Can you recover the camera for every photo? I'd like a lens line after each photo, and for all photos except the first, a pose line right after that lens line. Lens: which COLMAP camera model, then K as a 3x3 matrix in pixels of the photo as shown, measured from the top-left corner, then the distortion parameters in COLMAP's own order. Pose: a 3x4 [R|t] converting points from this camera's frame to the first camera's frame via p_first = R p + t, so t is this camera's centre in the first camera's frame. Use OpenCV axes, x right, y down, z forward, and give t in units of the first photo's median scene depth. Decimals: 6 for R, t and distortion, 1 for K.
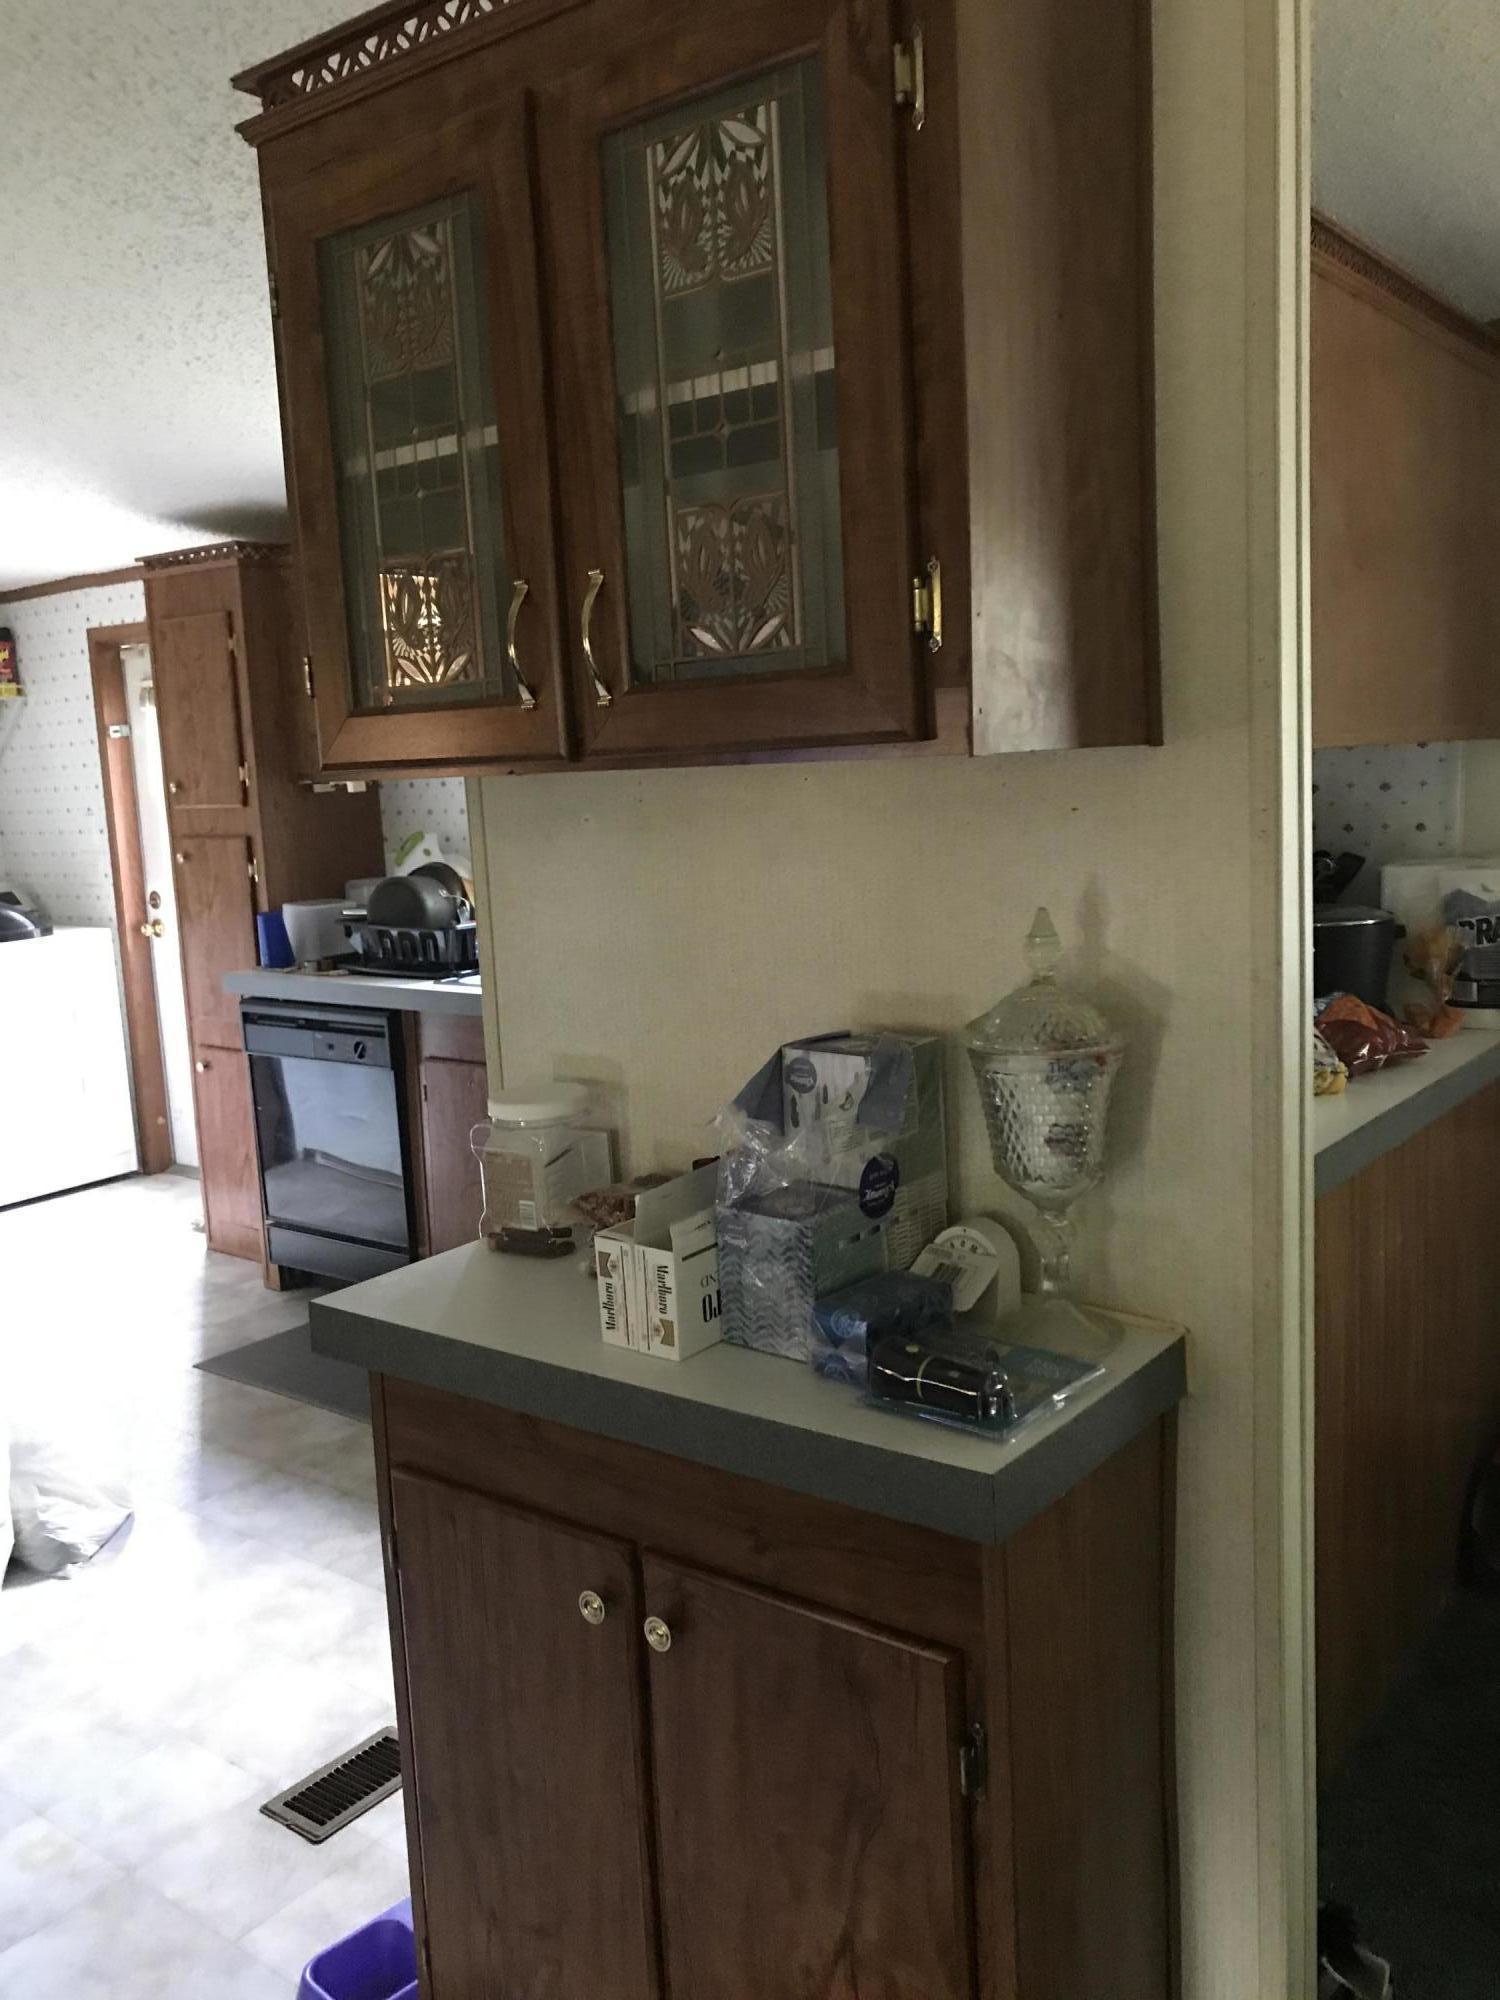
lens RADIAL K [[1652.0, 0, 750.0], [0, 1652.0, 1000.0], [0, 0, 1]] dist [0.002460, -0.004572]
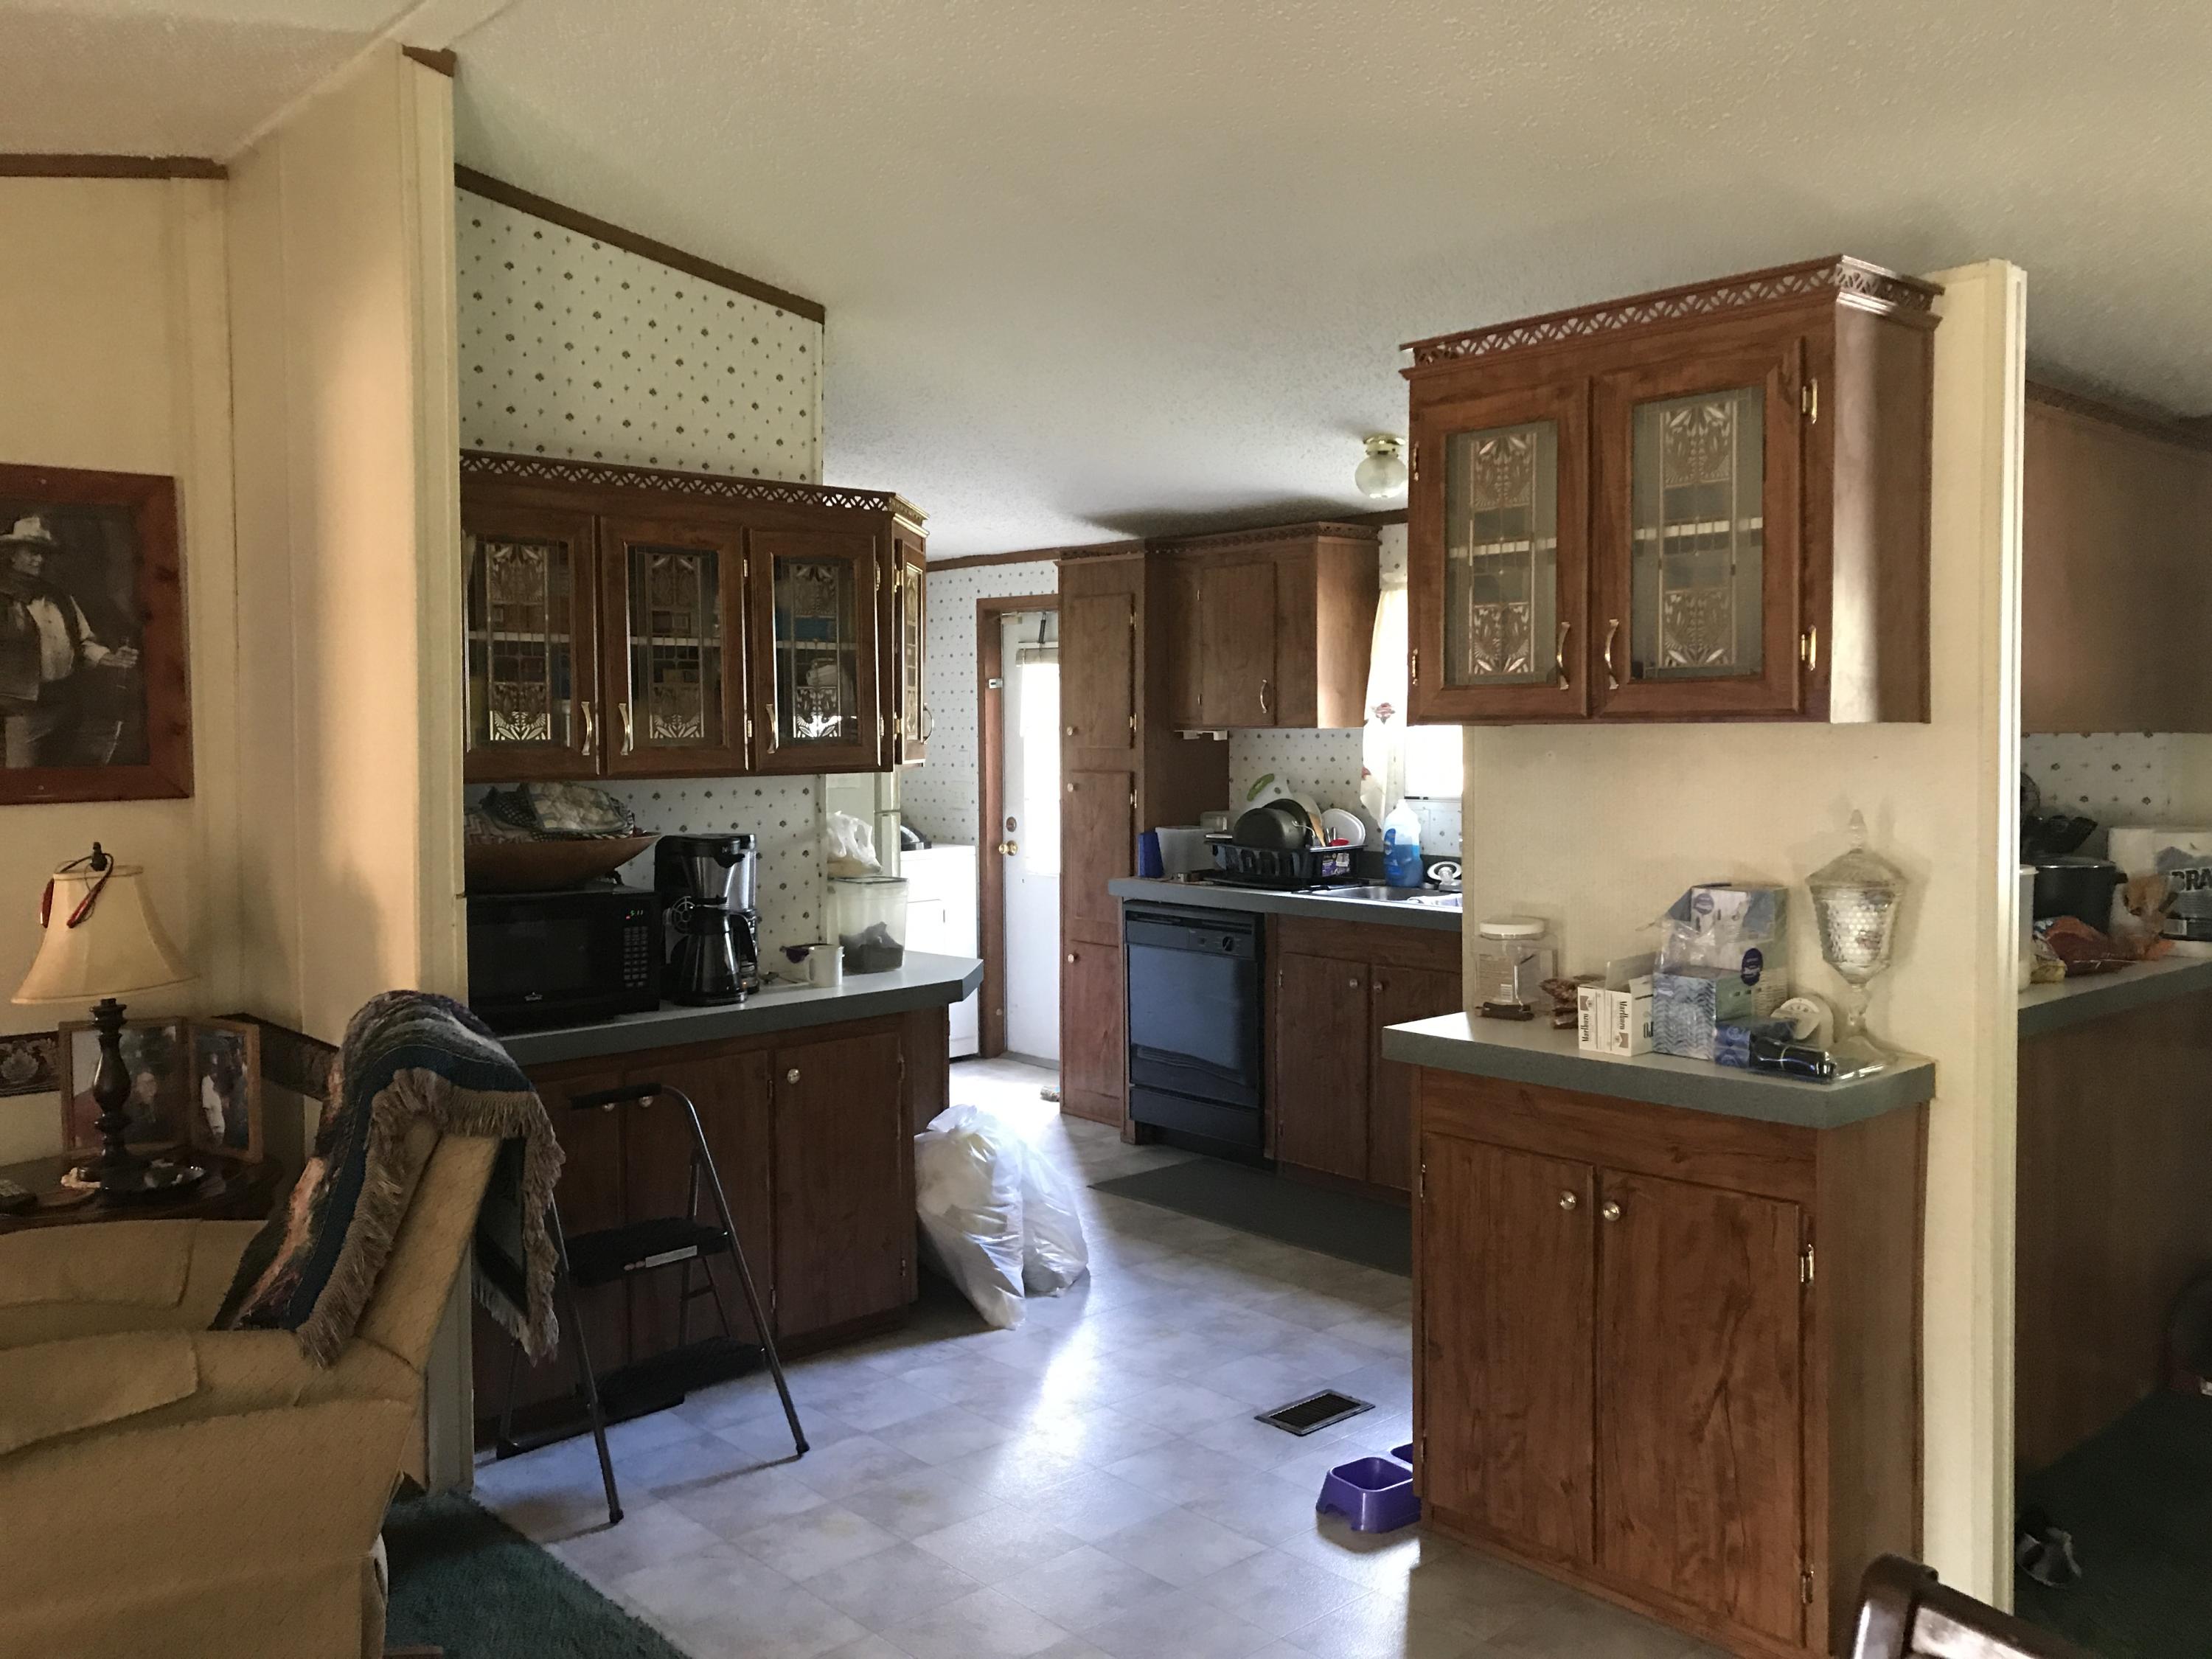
lens RADIAL K [[1826.3, 0, 1049.4], [0, 1826.3, 821.7], [0, 0, 1]] dist [0.105678, -0.371565]
pose [[0.978629, 0.046608, -0.200284, -0.260161], [-0.064306, 0.994491, -0.082784, 0.165401], [0.195323, 0.093895, 0.976234, -1.031203]]
